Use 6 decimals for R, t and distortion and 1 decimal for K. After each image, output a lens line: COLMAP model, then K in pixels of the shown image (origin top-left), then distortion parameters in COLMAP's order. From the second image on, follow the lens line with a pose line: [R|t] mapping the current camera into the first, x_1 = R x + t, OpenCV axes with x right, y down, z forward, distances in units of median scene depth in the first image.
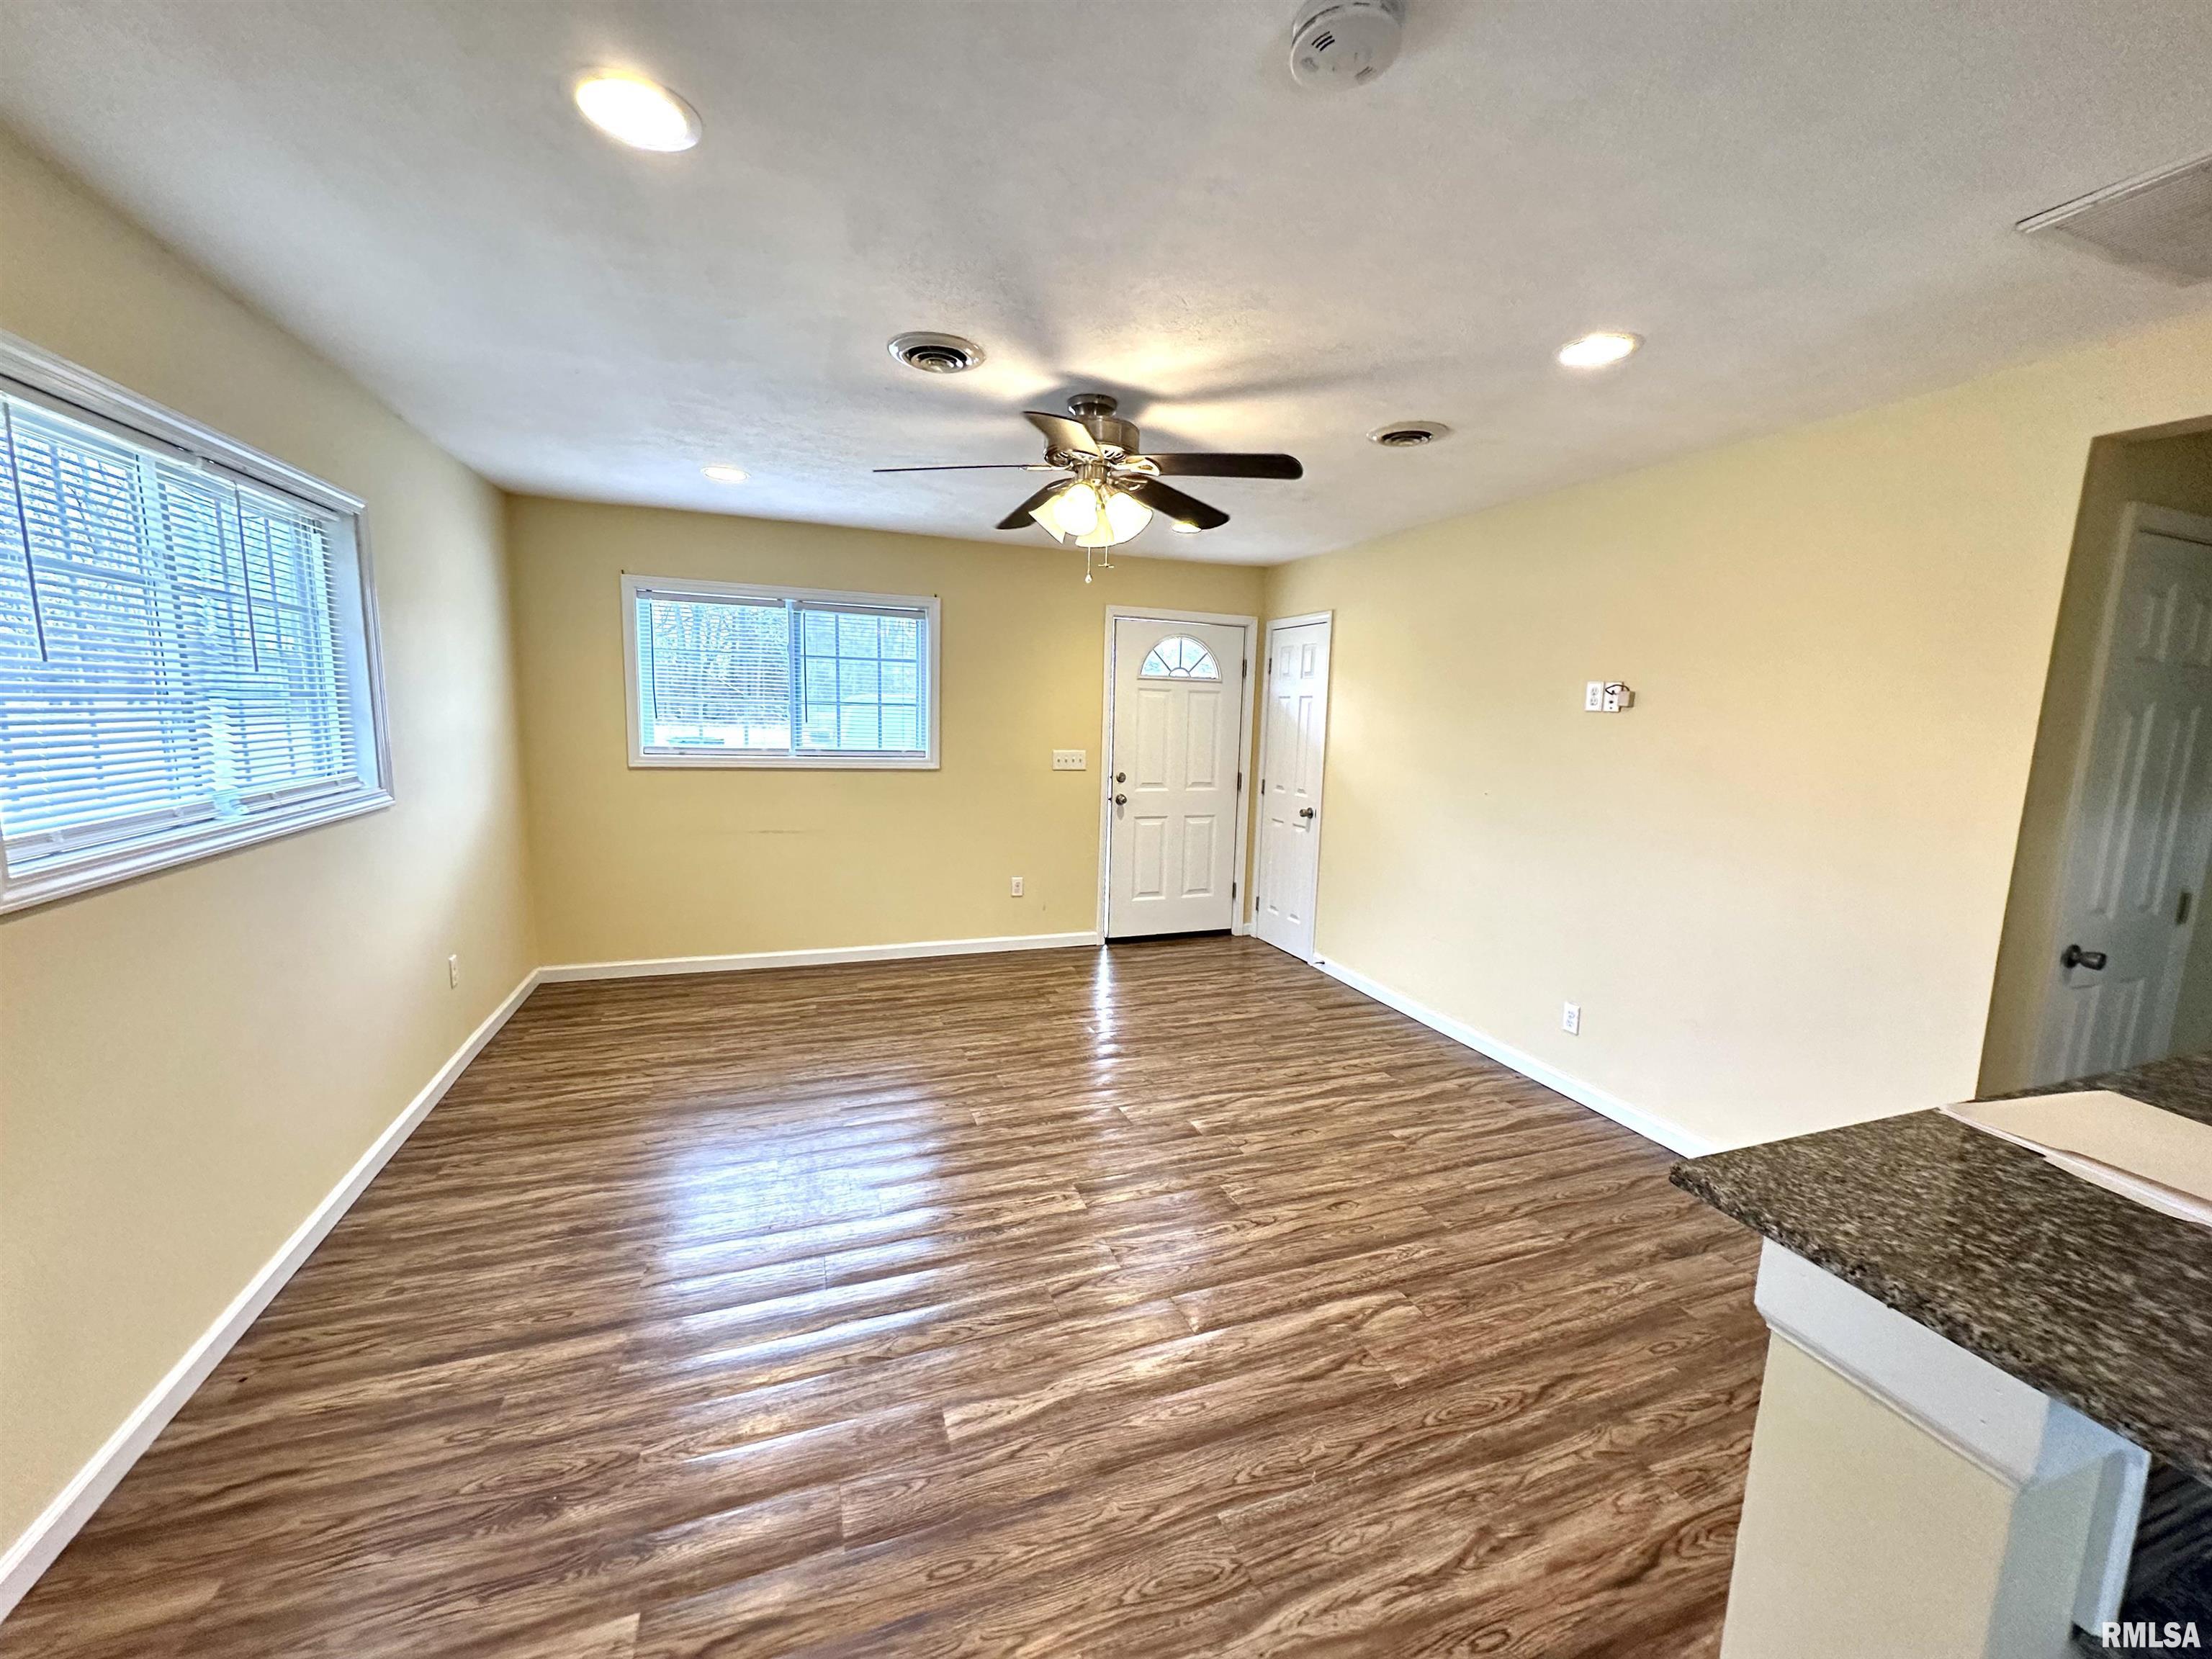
lens RADIAL K [[873.1, 0, 1111.0], [0, 873.1, 826.7], [0, 0, 1]] dist [-0.000340, -0.000061]
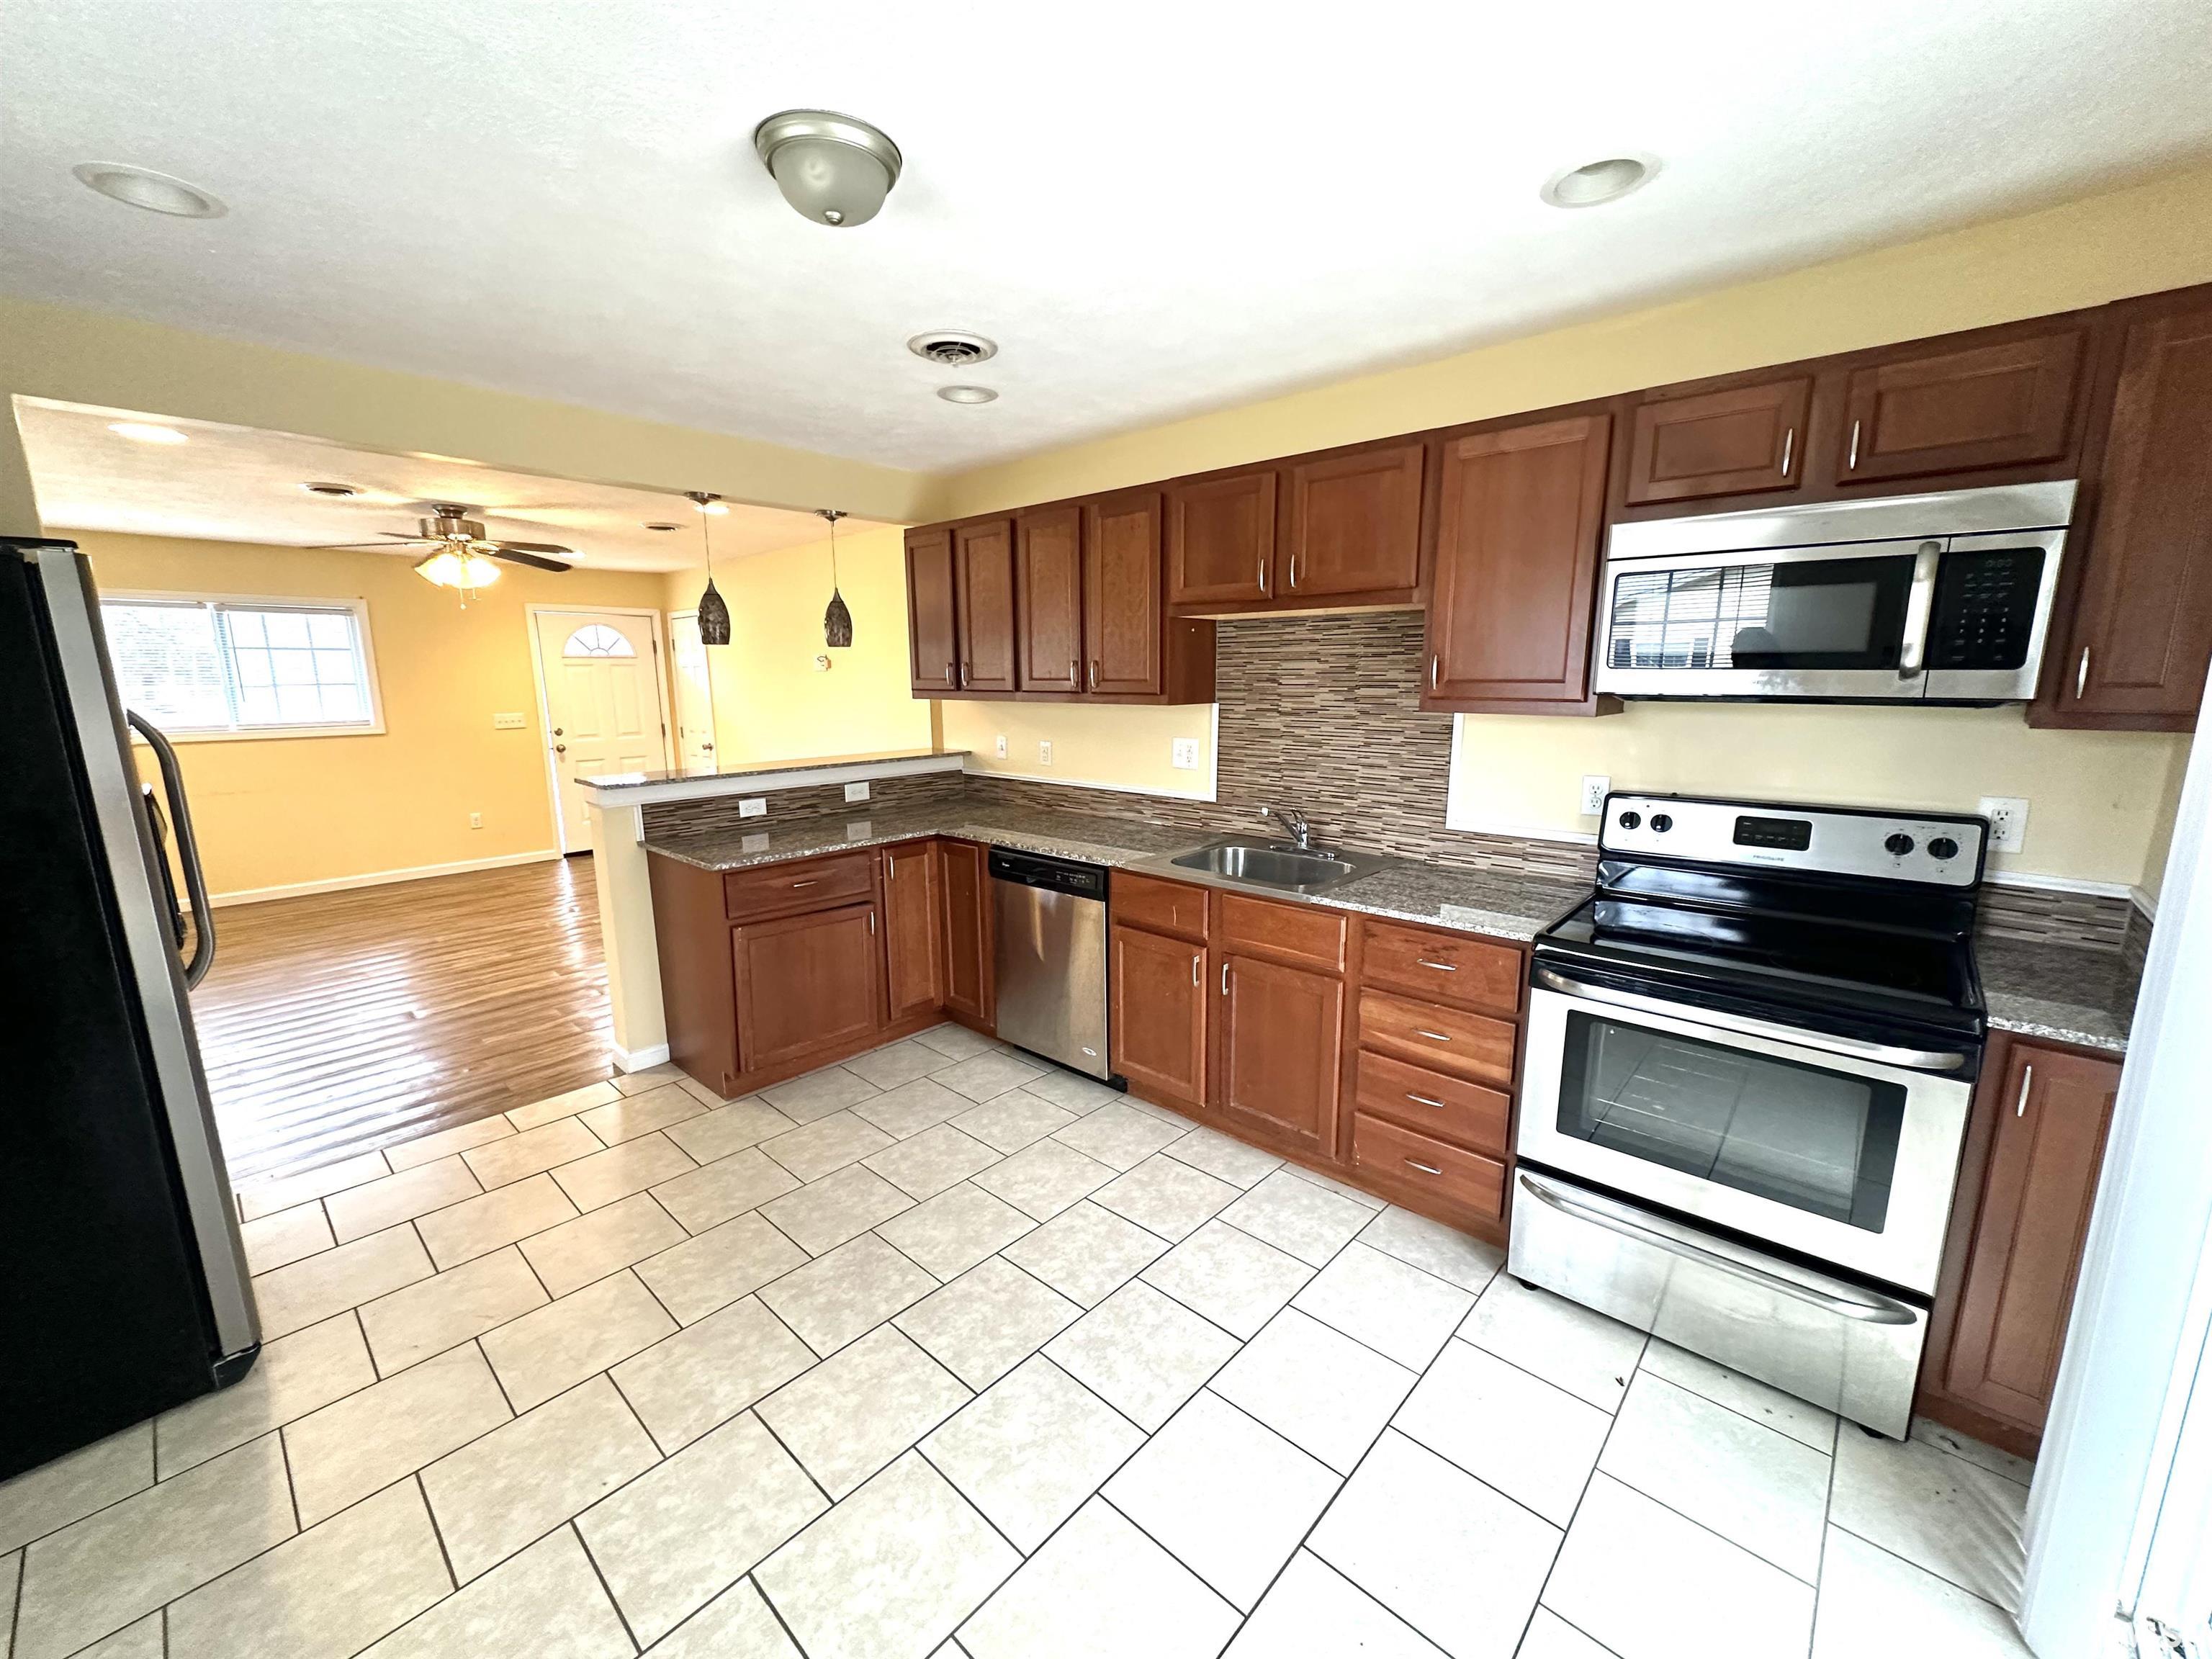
lens RADIAL K [[873.1, 0, 1104.9], [0, 873.1, 826.5], [0, 0, 1]] dist [-0.000340, -0.000061]
pose [[0.887198, -0.118825, 0.445826, 0.153625], [0.099935, 0.992820, 0.065743, 0.091665], [-0.450436, -0.013774, 0.892702, -0.629521]]
